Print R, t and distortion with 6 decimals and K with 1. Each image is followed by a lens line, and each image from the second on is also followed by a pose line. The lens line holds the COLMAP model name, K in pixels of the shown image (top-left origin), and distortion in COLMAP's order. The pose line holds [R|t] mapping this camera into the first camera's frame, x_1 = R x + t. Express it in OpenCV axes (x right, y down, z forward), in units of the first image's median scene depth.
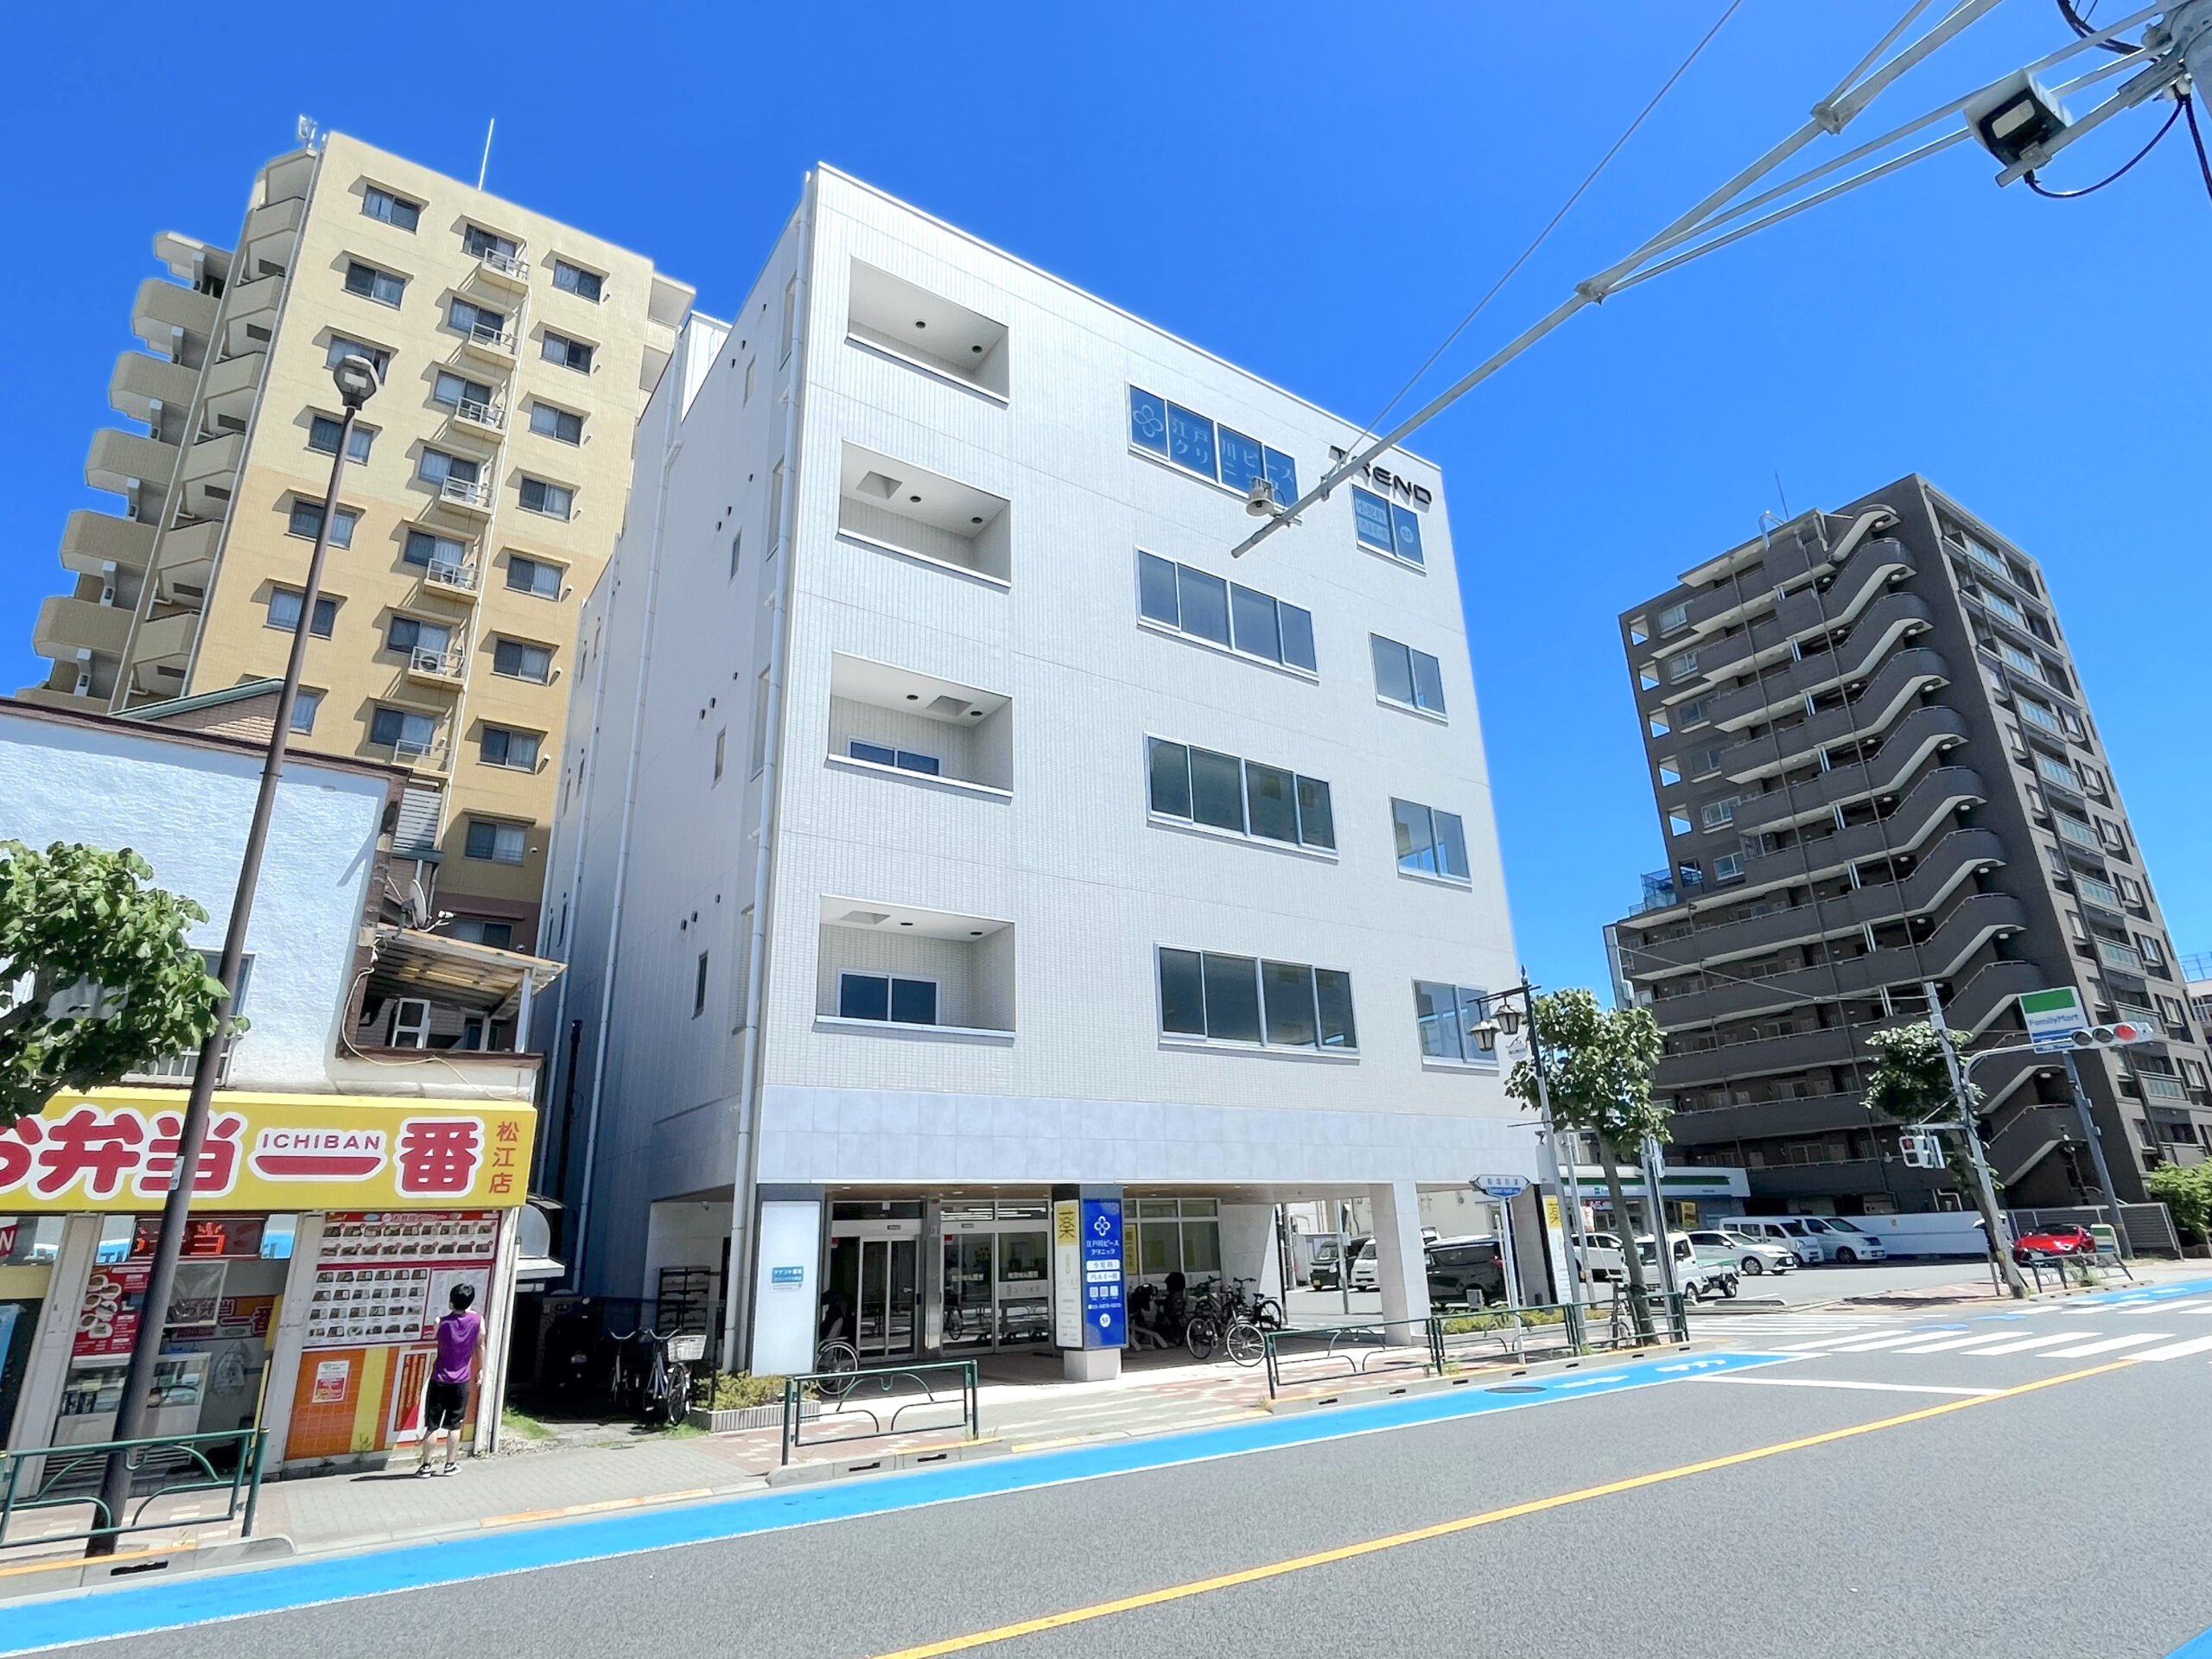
lens RADIAL K [[1181.6, 0, 1103.6], [0, 1181.6, 830.9], [0, 0, 1]] dist [-0.003520, -0.001216]
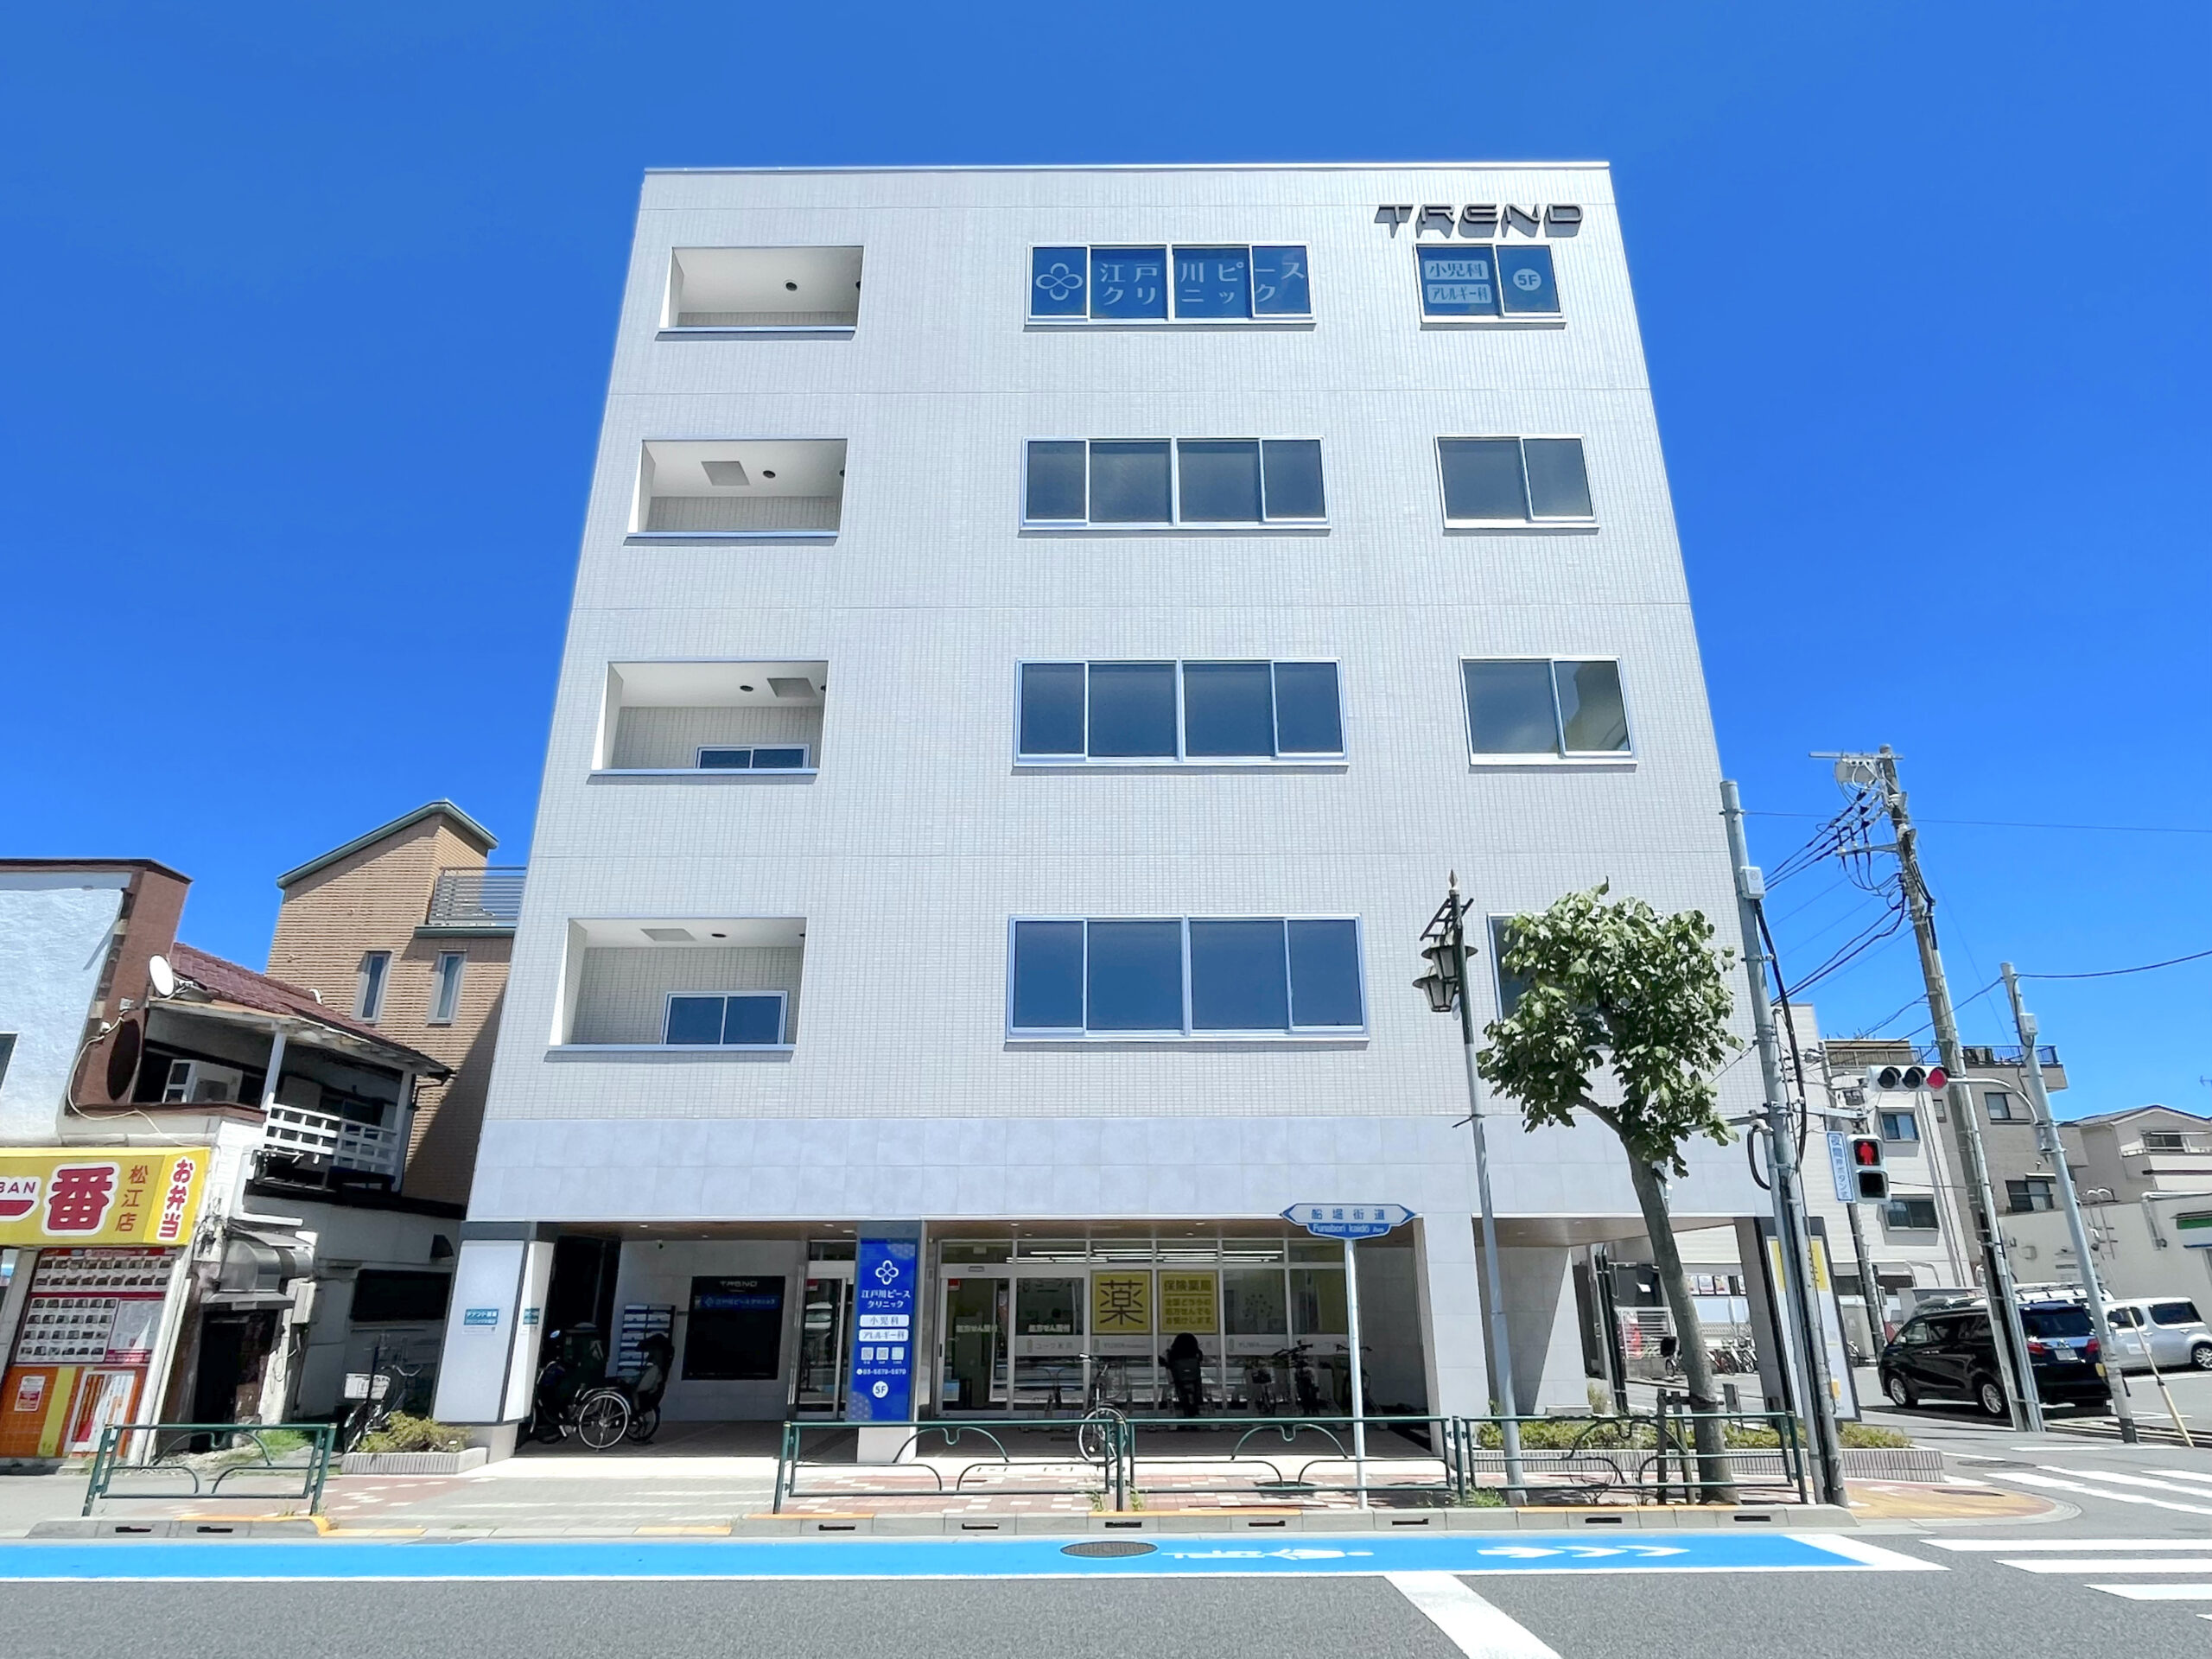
lens RADIAL K [[1215.9, 0, 1111.8], [0, 1215.9, 879.0], [0, 0, 1]] dist [-0.005116, 0.001355]
pose [[0.822189, -0.157760, -0.546916, 0.627022], [0.166646, 0.985440, -0.033732, 0.123328], [0.544274, -0.063407, 0.836508, 0.406810]]
